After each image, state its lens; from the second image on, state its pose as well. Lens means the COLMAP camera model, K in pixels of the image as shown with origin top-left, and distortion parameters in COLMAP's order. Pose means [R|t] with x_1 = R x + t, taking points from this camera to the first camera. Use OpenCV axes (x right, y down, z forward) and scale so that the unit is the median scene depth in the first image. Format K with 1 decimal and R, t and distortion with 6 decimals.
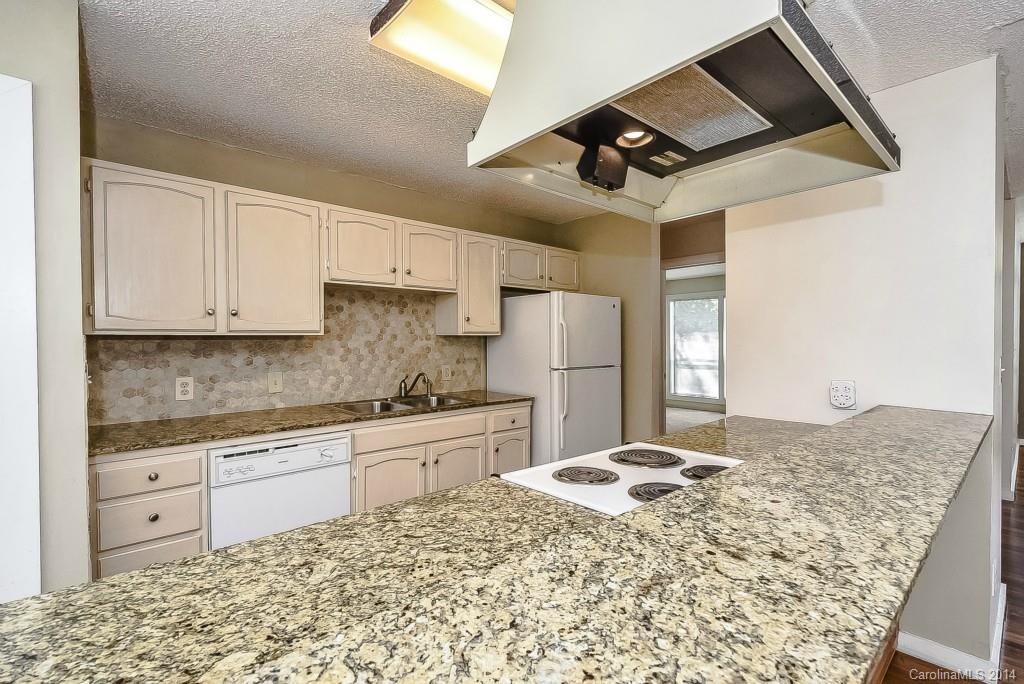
lens RADIAL K [[471.7, 0, 520.2], [0, 471.7, 345.4], [0, 0, 1]] dist [0.001228, -0.003790]
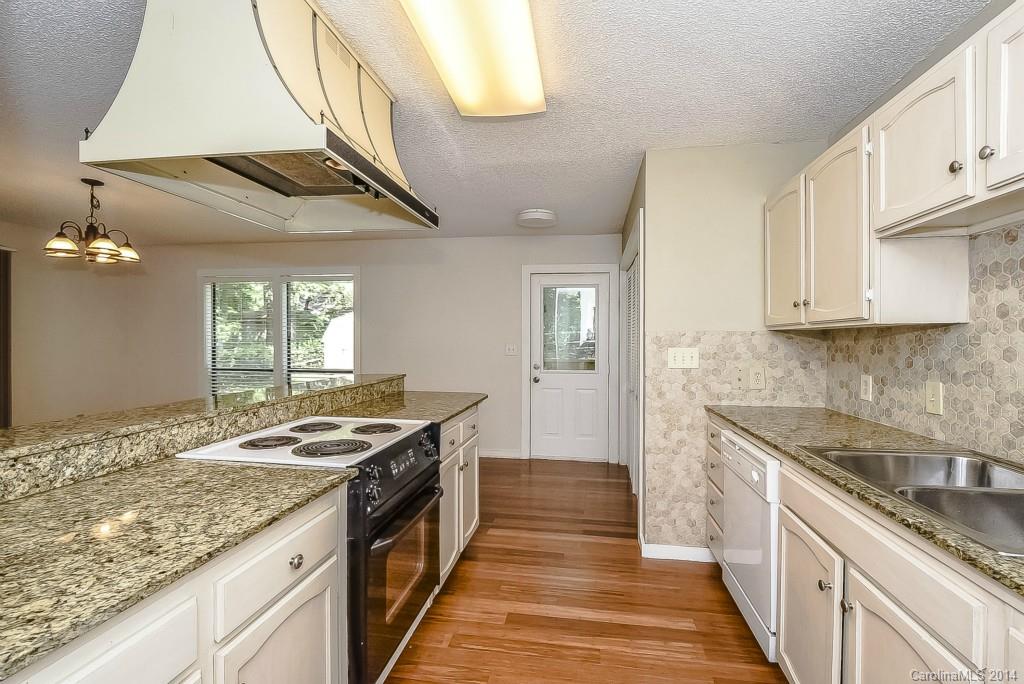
lens RADIAL K [[471.7, 0, 509.8], [0, 471.7, 342.2], [0, 0, 1]] dist [0.001228, -0.003790]
pose [[-0.787976, 0.001988, -0.615703, 0.311151], [-0.011447, 0.999775, 0.017878, -0.002750], [0.615600, 0.021135, -0.787776, 1.052562]]
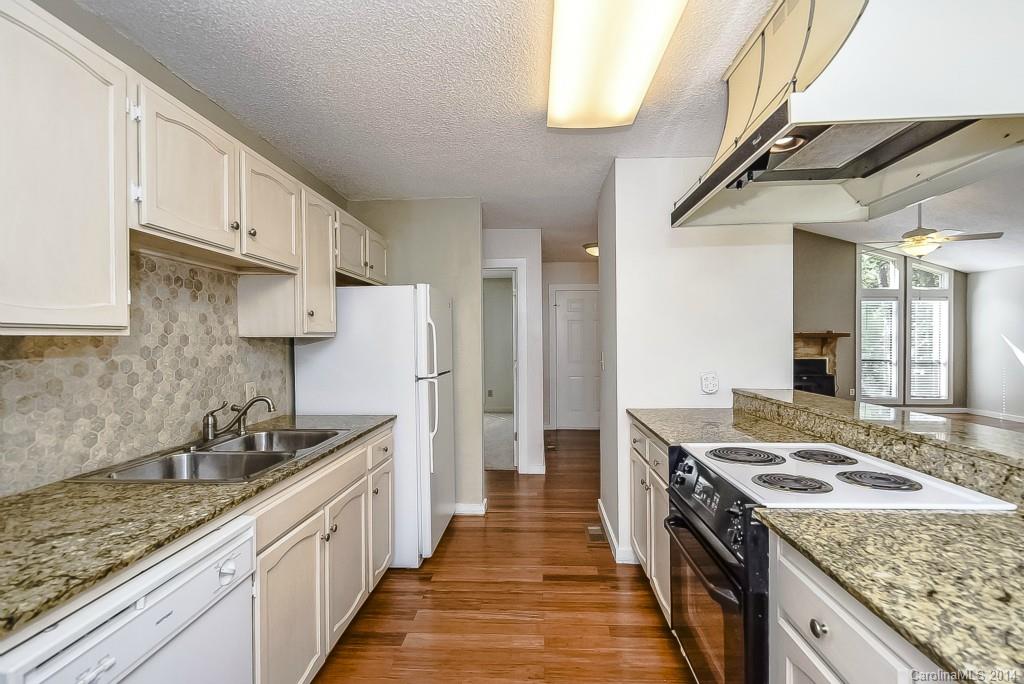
lens RADIAL K [[471.7, 0, 518.1], [0, 471.7, 347.2], [0, 0, 1]] dist [0.001228, -0.003790]
pose [[0.707107, -0.013044, 0.706986, -0.420042], [0.014659, 0.999885, 0.003786, -0.005036], [-0.706955, 0.007687, 0.707217, 0.323406]]
